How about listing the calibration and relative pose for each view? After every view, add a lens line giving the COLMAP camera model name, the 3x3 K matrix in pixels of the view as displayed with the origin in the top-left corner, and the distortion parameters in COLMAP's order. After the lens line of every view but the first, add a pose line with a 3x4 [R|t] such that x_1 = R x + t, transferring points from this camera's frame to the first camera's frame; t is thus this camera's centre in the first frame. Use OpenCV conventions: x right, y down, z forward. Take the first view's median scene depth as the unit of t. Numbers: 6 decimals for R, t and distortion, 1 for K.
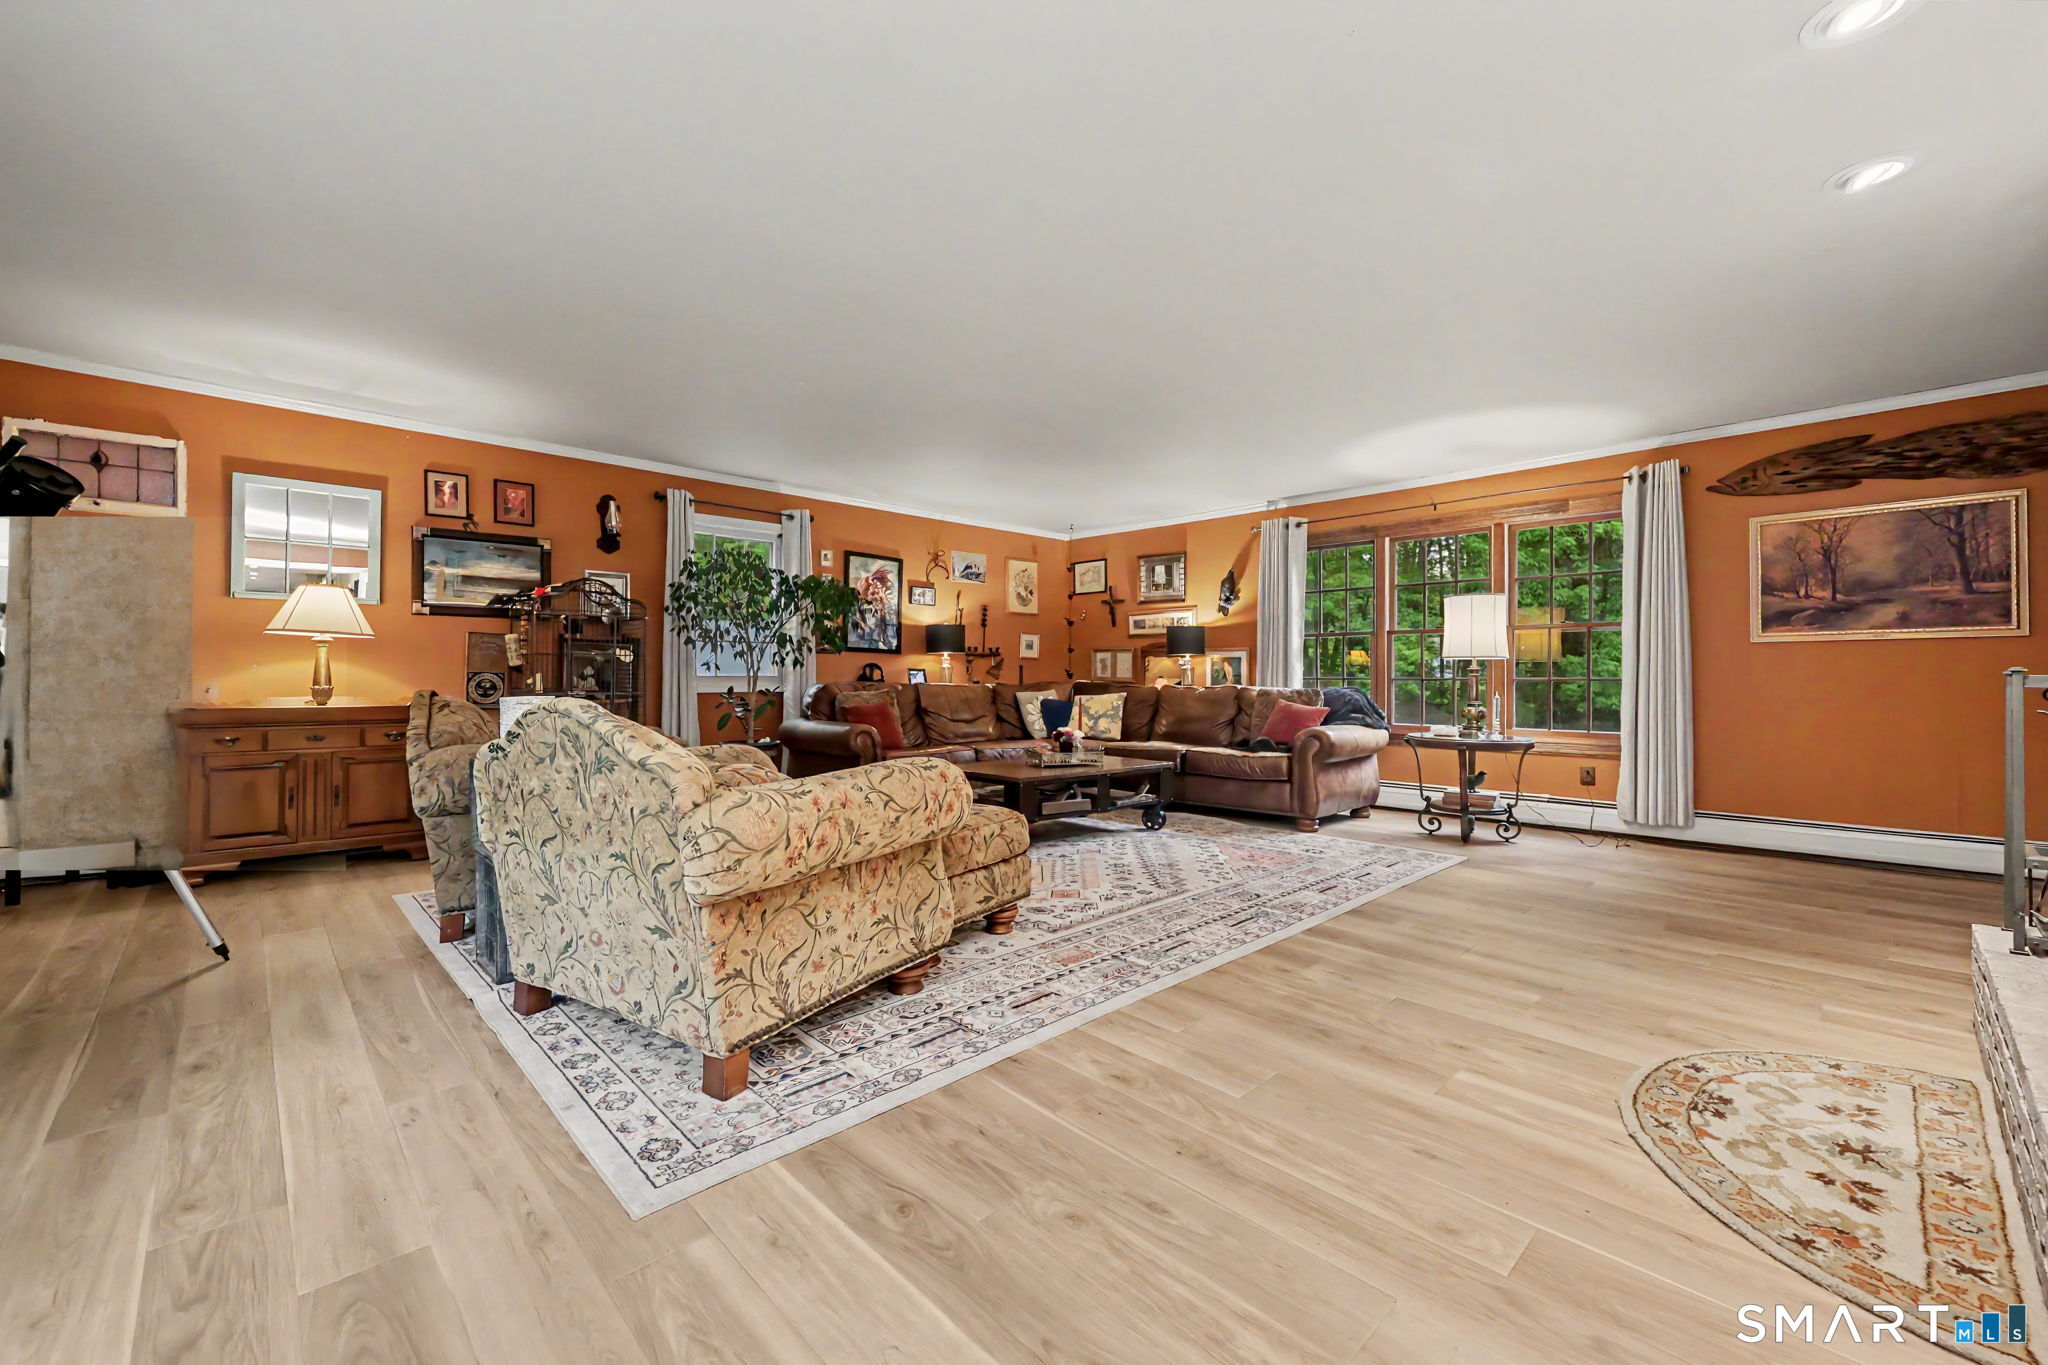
lens RADIAL K [[834.1, 0, 1036.1], [0, 834.1, 675.0], [0, 0, 1]] dist [0.001728, -0.000402]
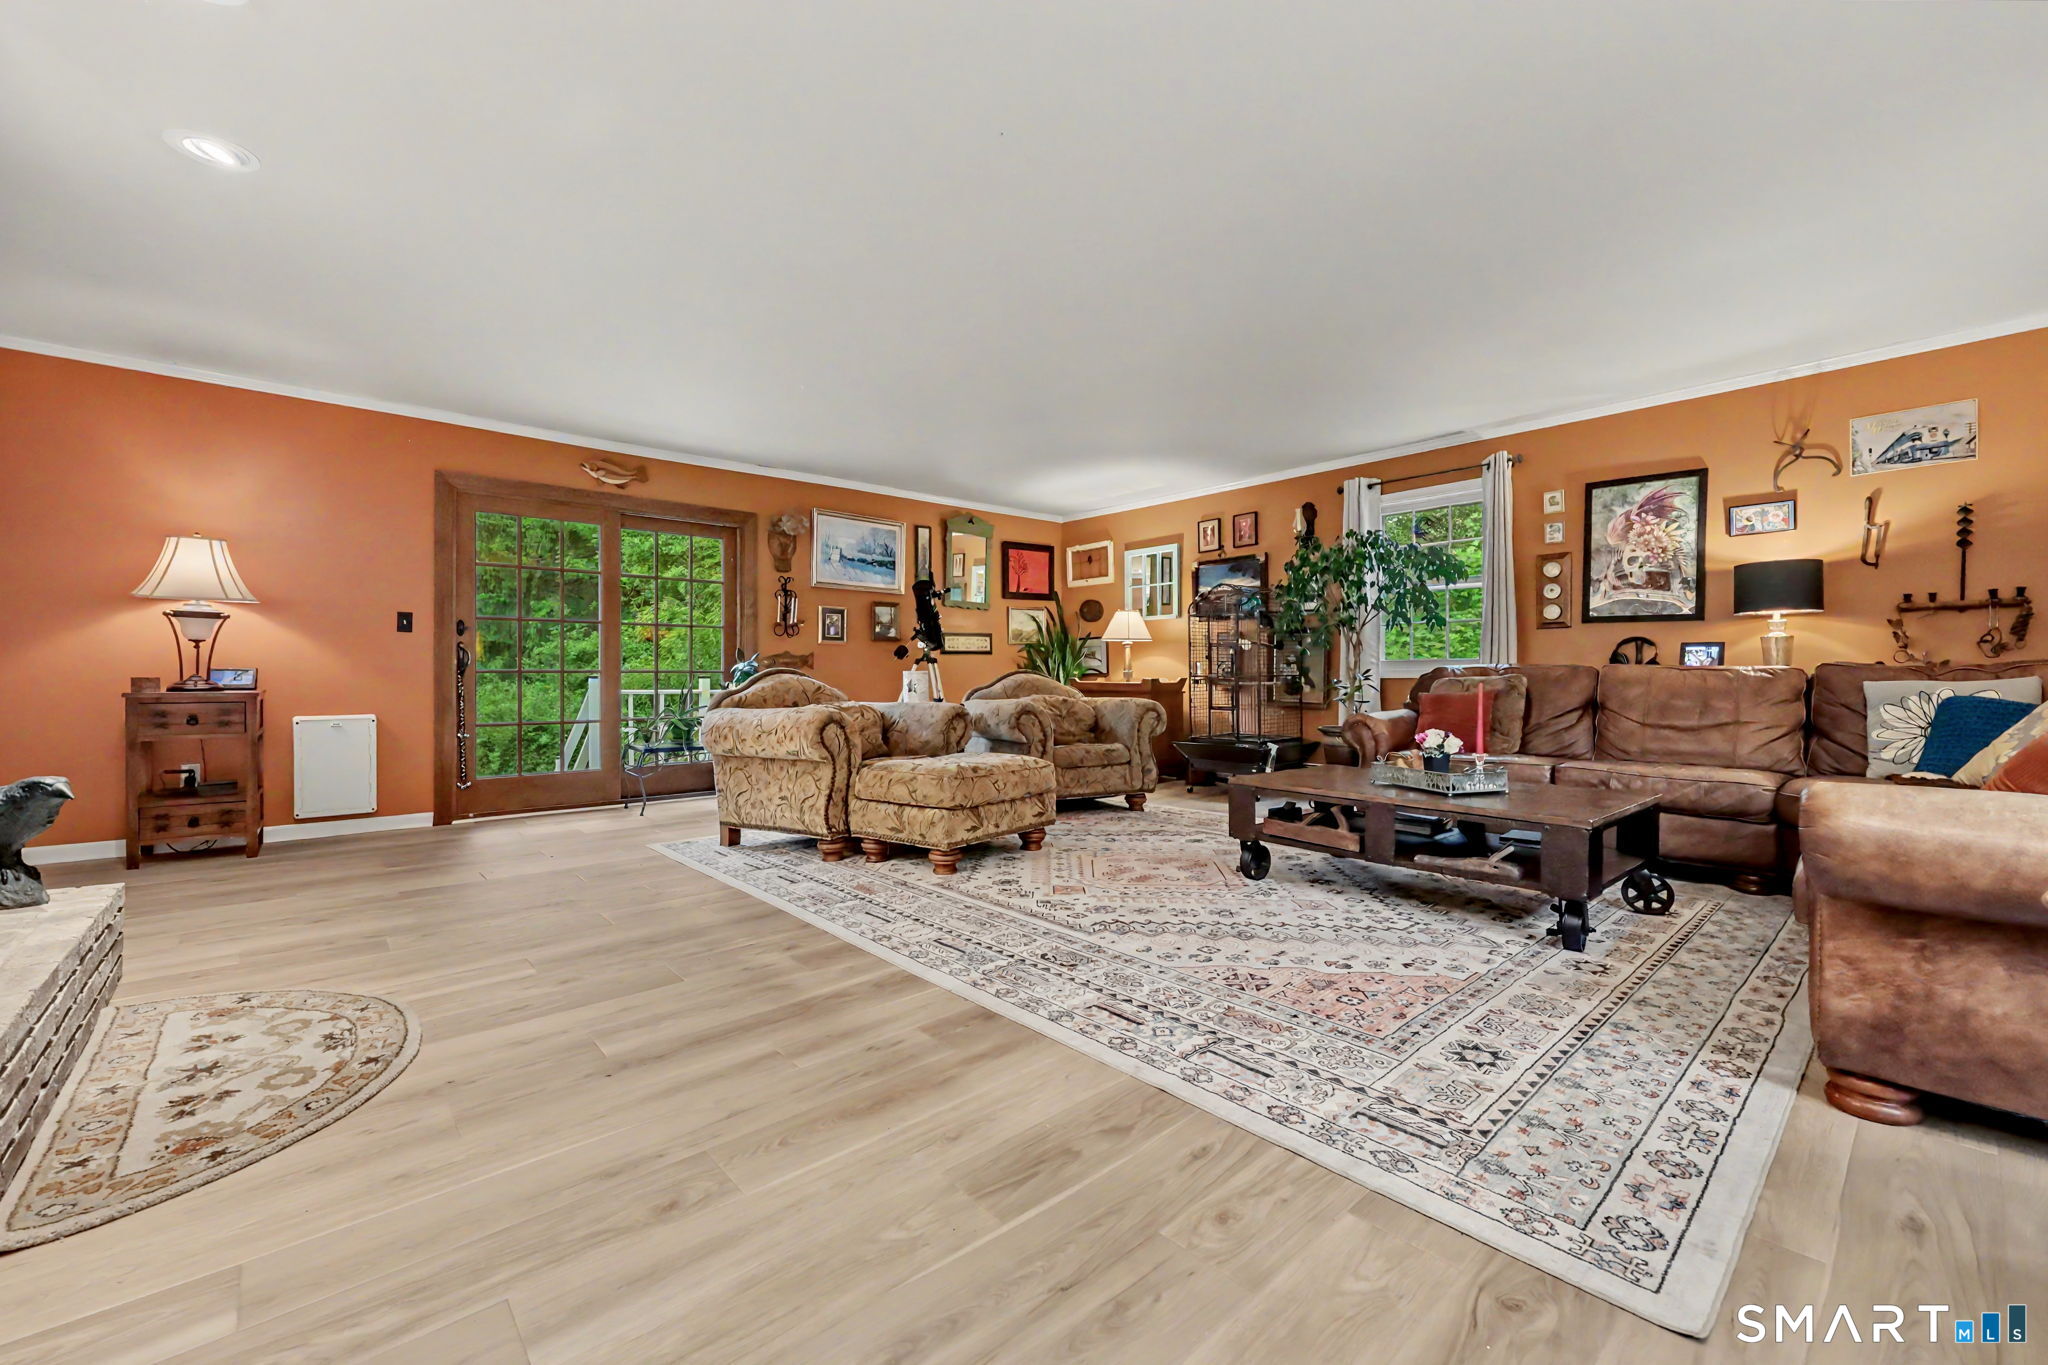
lens RADIAL K [[834.1, 0, 1025.6], [0, 834.1, 681.1], [0, 0, 1]] dist [0.001728, -0.000402]
pose [[-0.051094, 0.003648, -0.998687, 0.753271], [0.004650, 0.999983, 0.003415, 0.024816], [0.998683, -0.004470, -0.051110, 0.797120]]
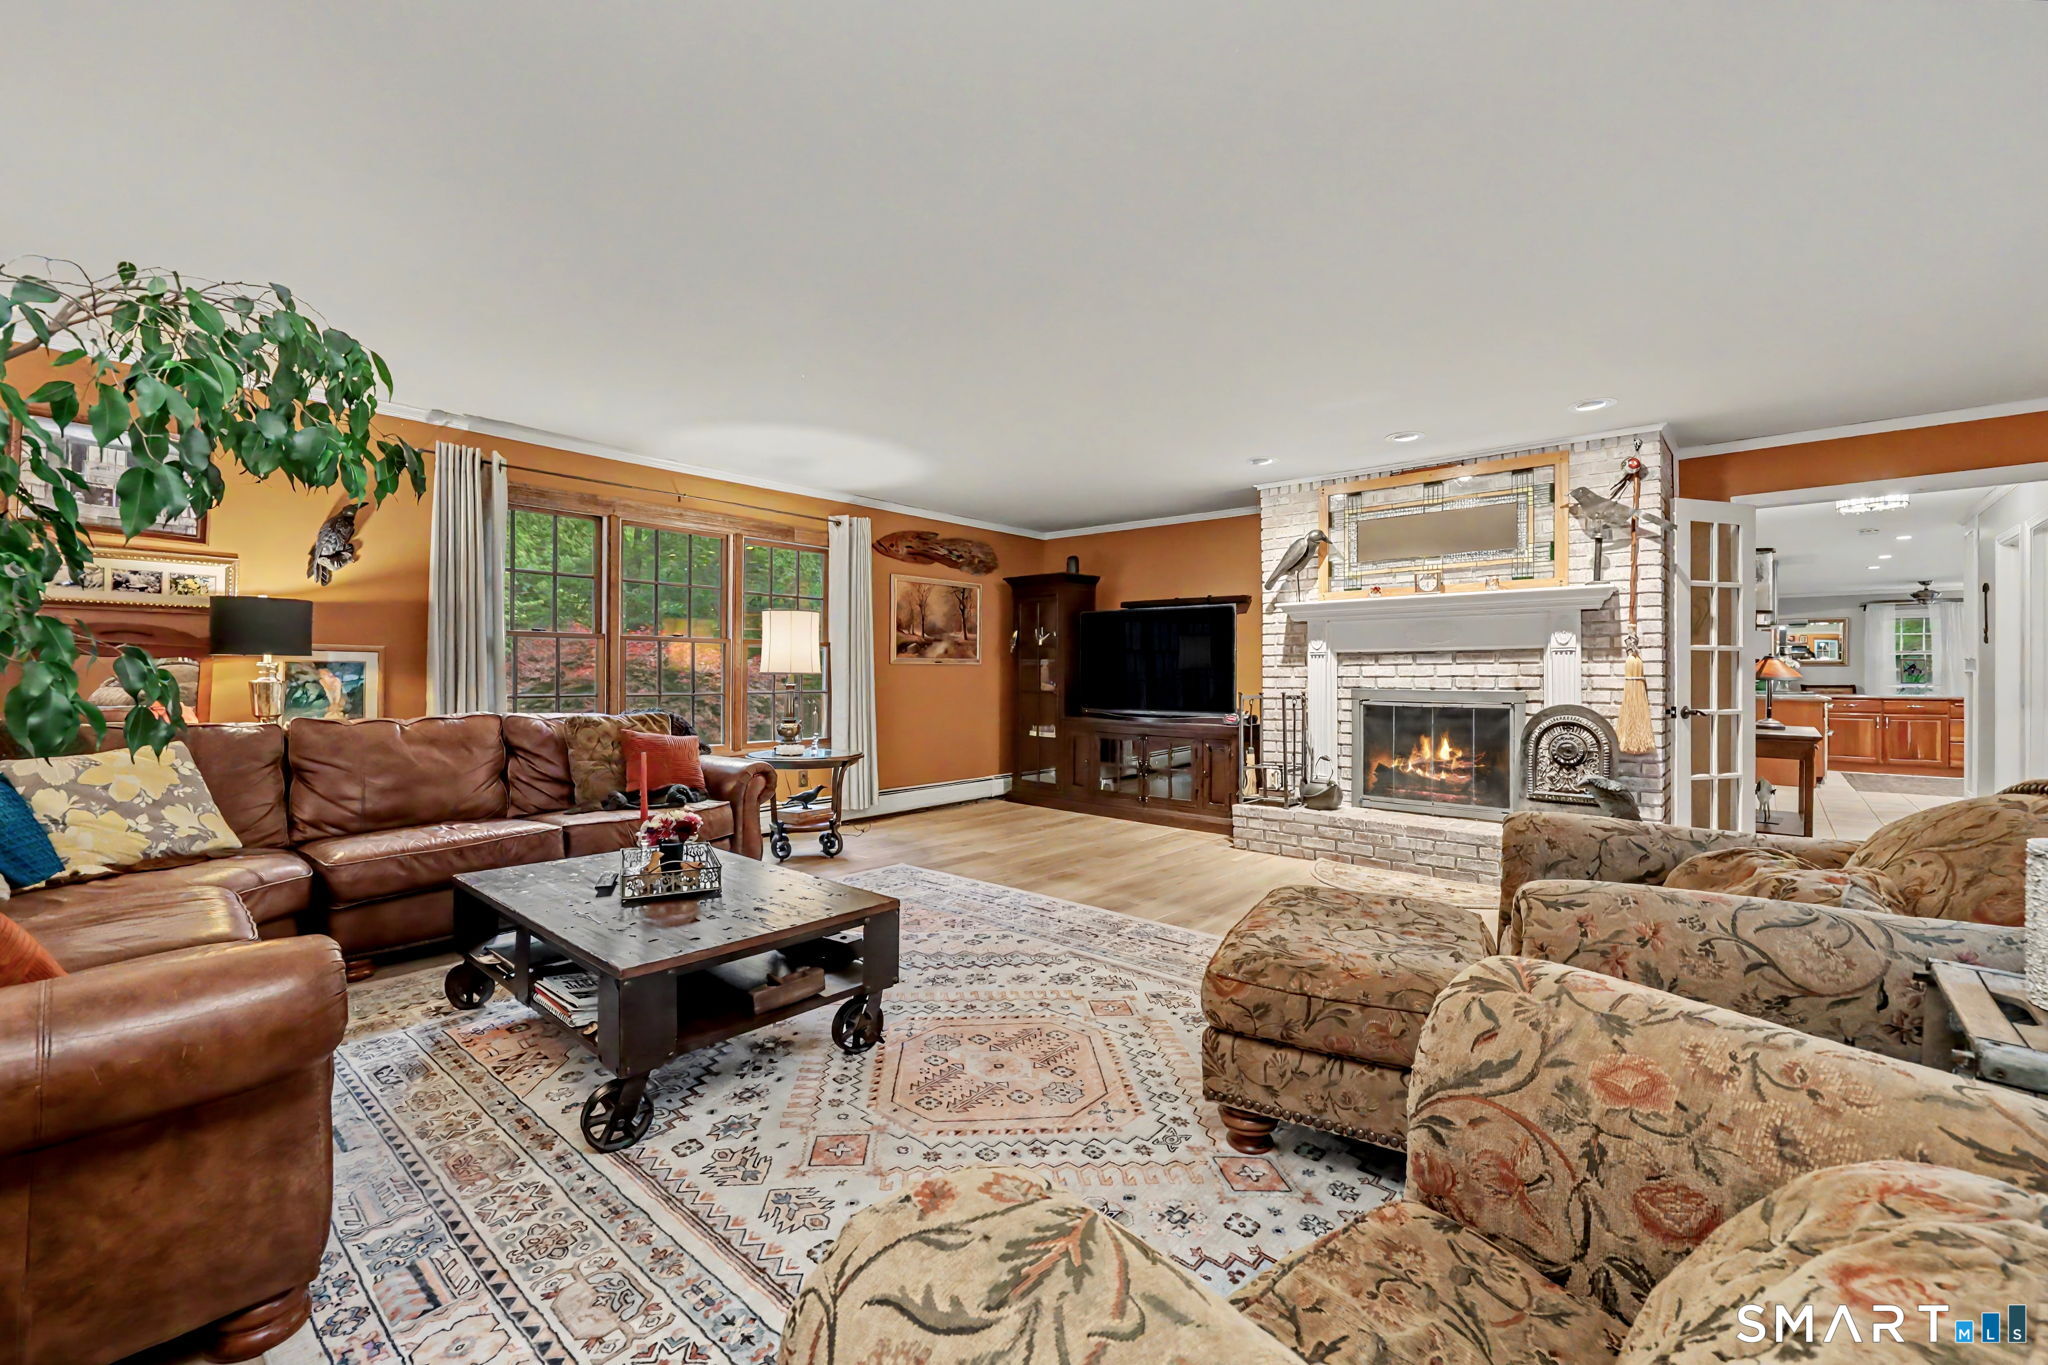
lens RADIAL K [[834.1, 0, 1036.6], [0, 834.1, 677.8], [0, 0, 1]] dist [0.001728, -0.000402]
pose [[-0.091132, -0.008573, 0.995802, -0.555146], [-0.009914, 0.999921, 0.007701, -0.029716], [-0.995789, -0.009171, -0.091210, 0.905521]]
